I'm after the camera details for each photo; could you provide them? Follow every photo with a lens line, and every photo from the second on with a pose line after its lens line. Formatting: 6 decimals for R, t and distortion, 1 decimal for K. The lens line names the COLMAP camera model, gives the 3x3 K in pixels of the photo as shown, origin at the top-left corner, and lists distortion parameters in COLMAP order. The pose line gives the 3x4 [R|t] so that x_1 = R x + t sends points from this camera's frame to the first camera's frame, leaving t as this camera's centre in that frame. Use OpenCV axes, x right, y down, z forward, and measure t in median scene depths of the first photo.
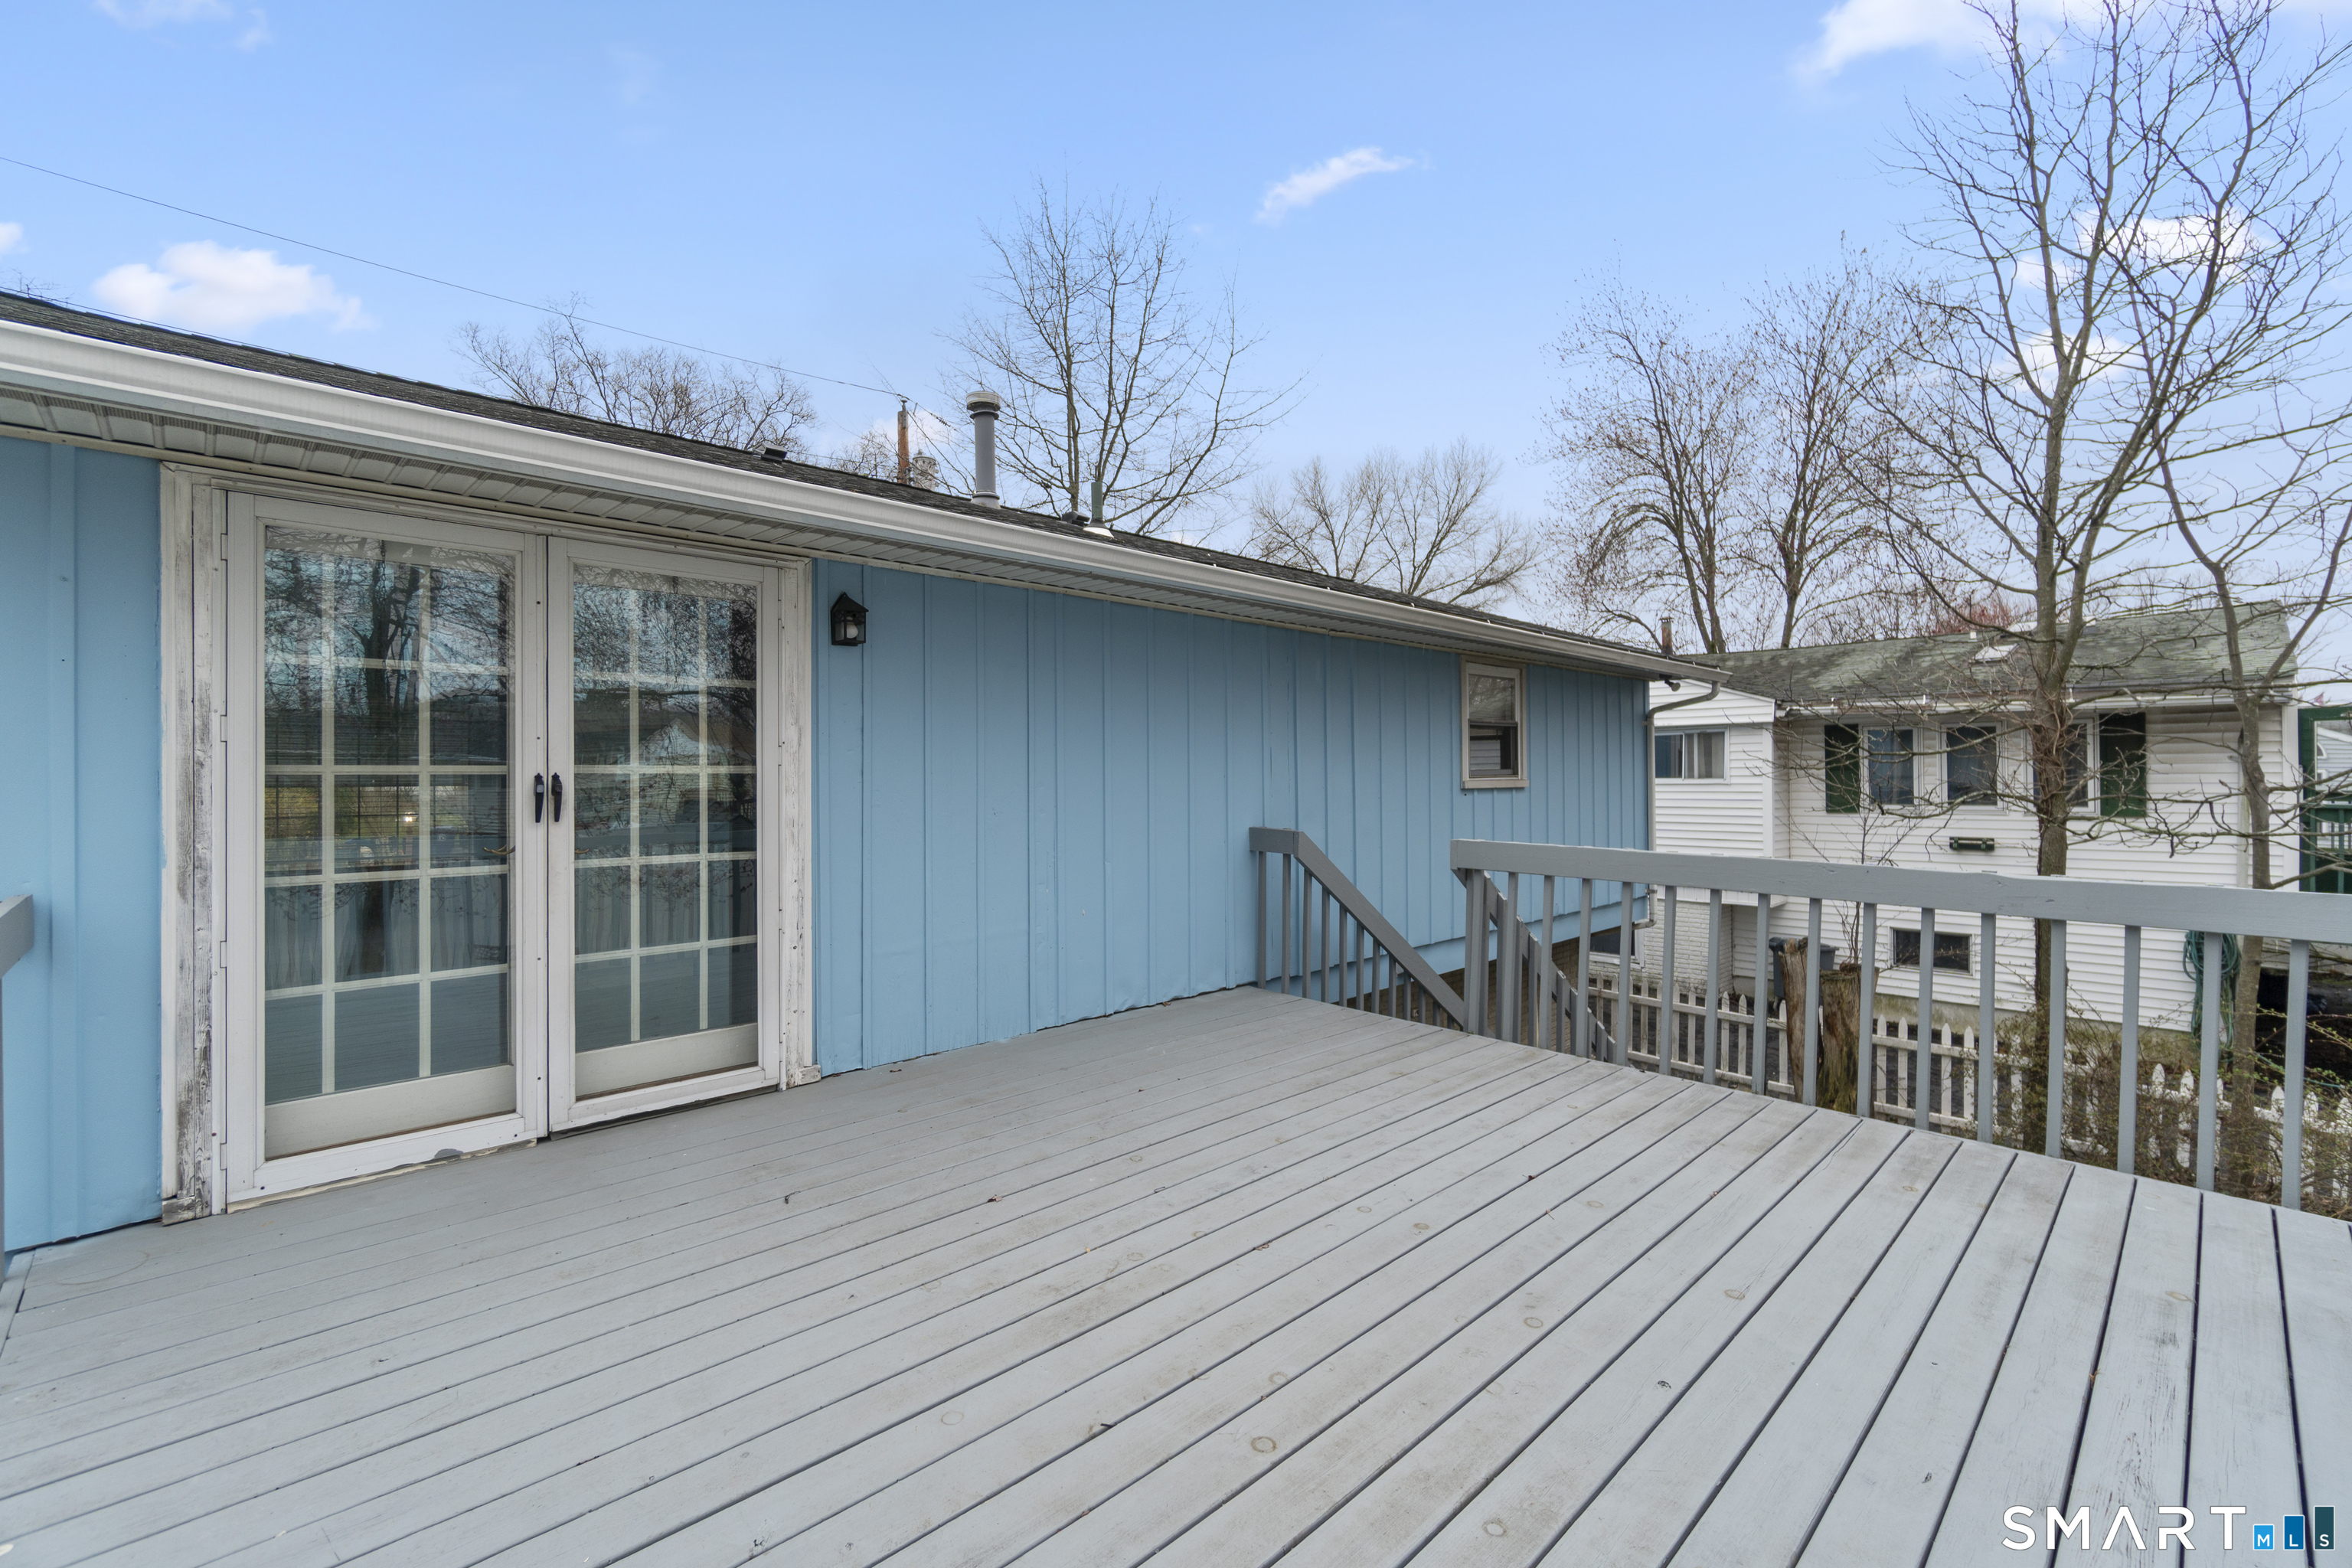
lens RADIAL K [[1031.6, 0, 1154.6], [0, 1031.6, 778.6], [0, 0, 1]] dist [-0.003480, 0.001299]
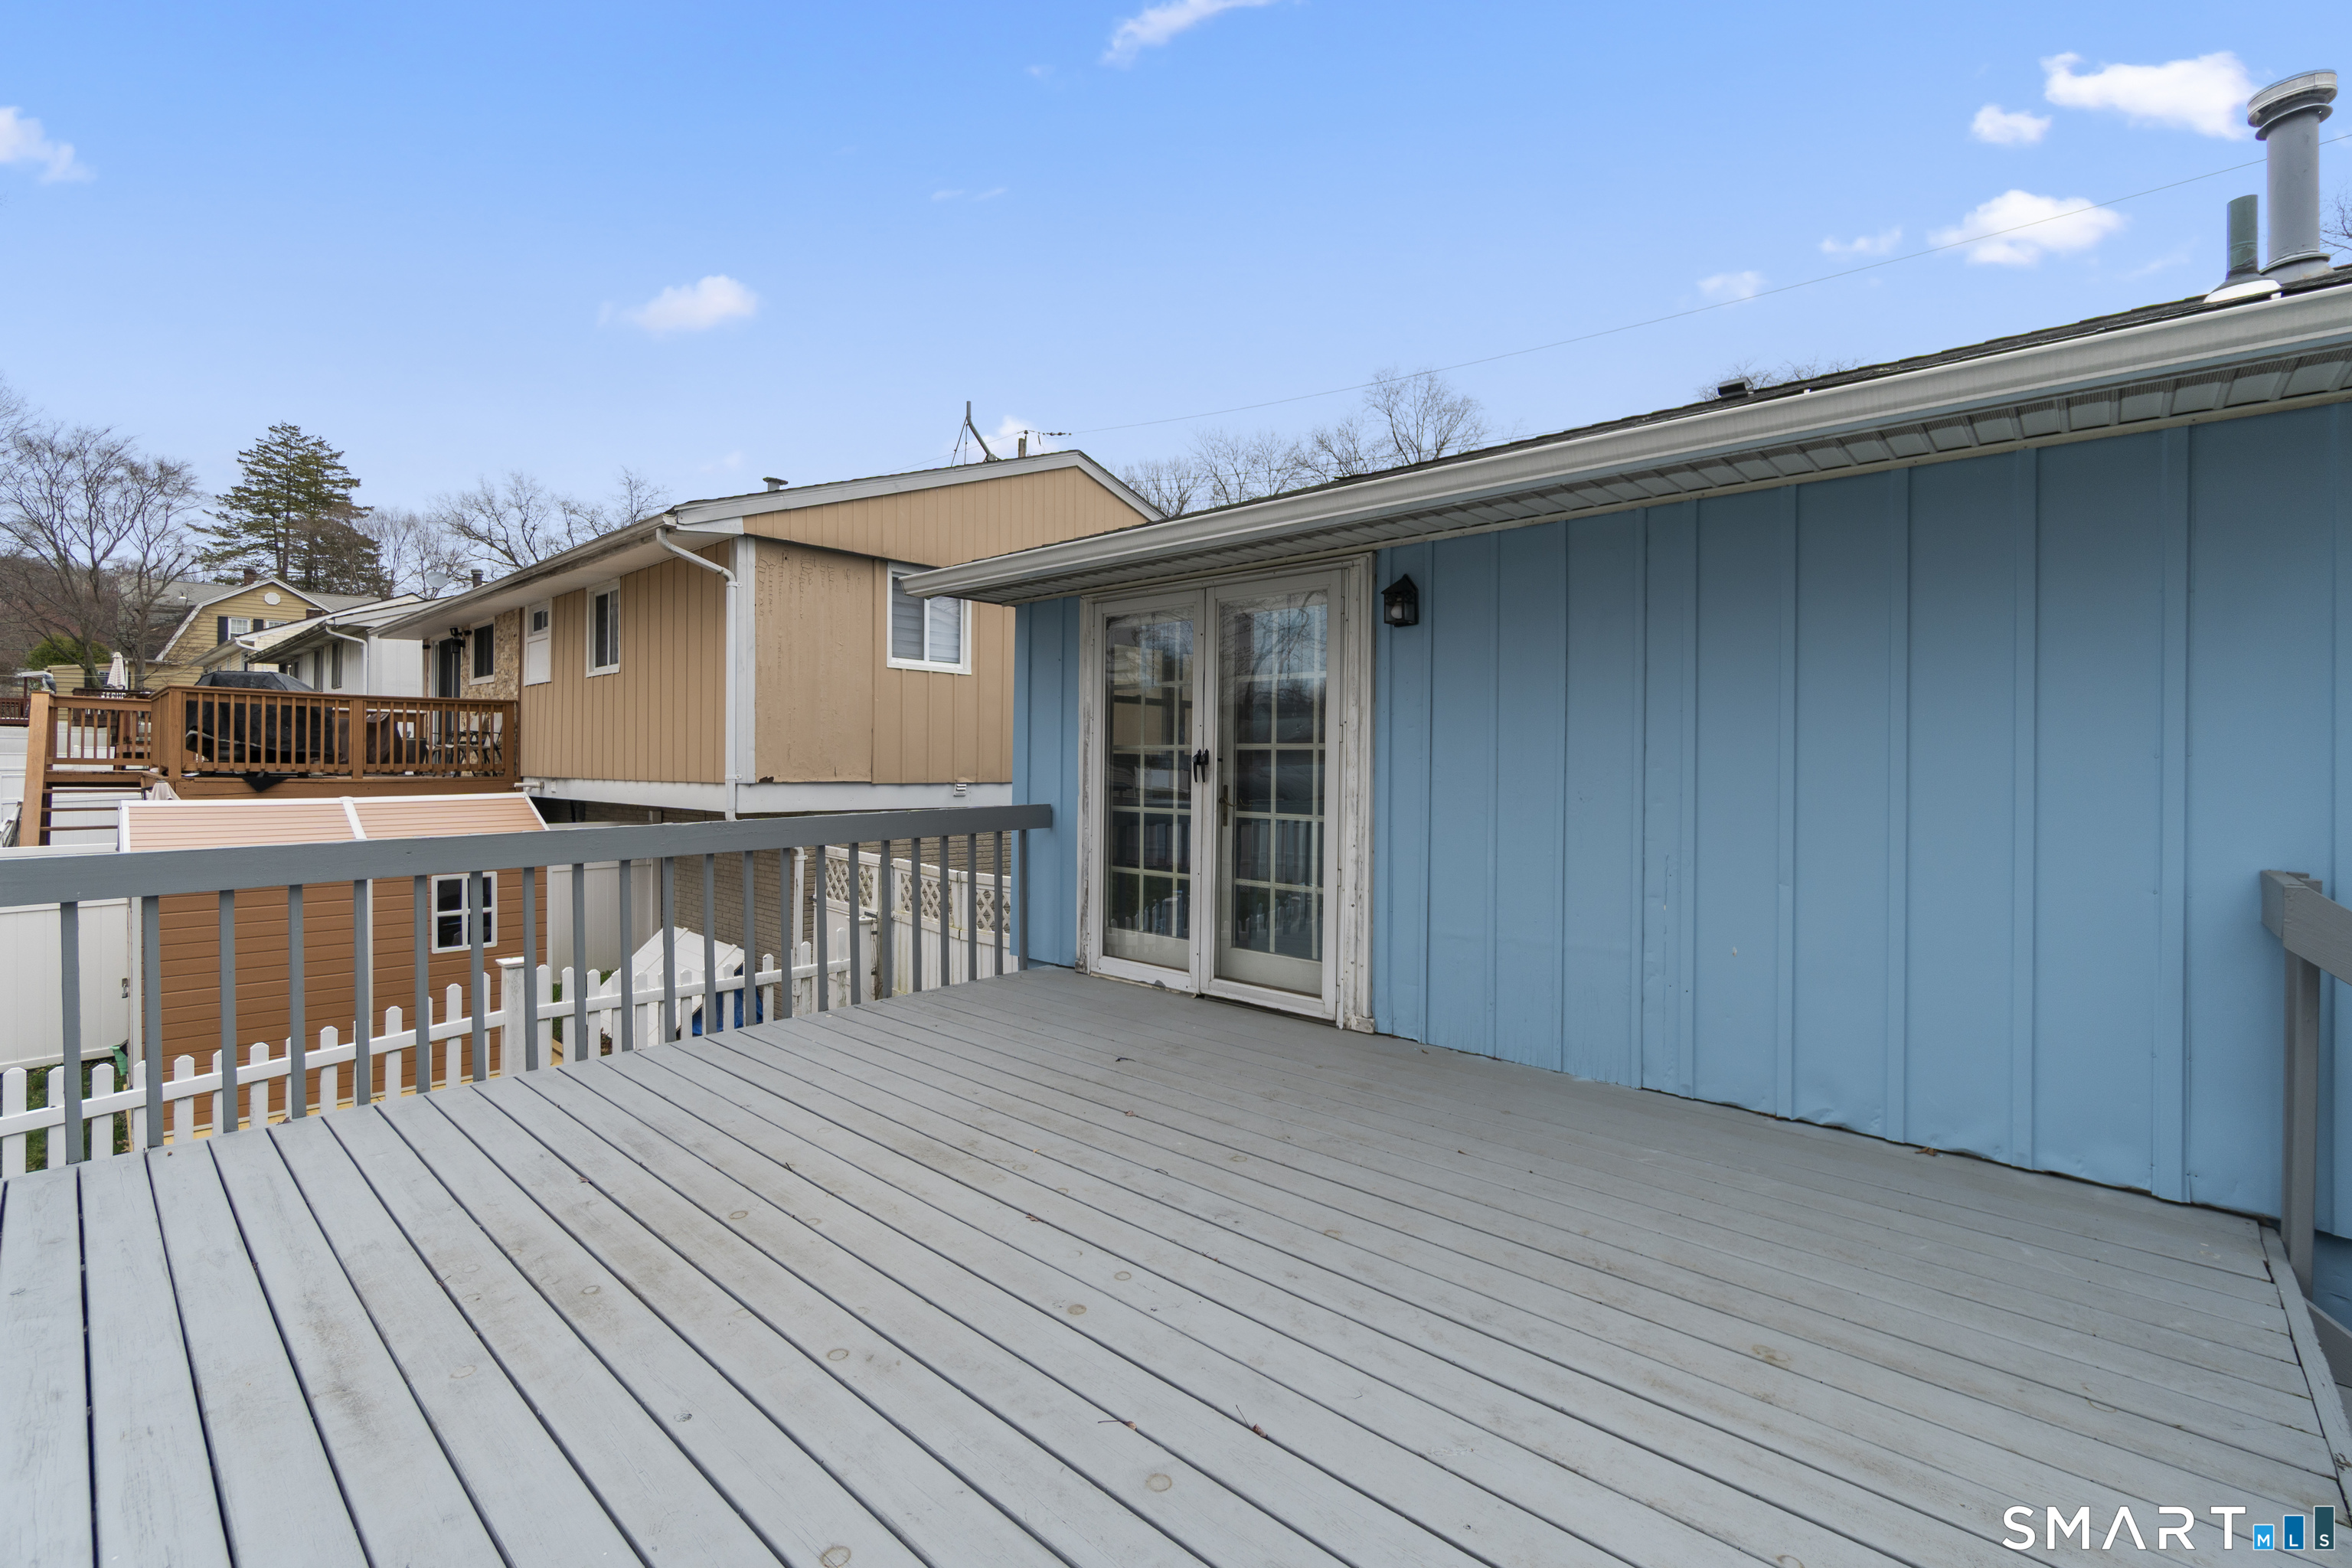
lens RADIAL K [[1031.6, 0, 1154.3], [0, 1031.6, 773.9], [0, 0, 1]] dist [-0.003480, 0.001299]
pose [[0.052696, 0.015429, -0.998491, 0.885281], [-0.011154, 0.999827, 0.014861, 0.008757], [0.998548, 0.010354, 0.052859, 0.857448]]
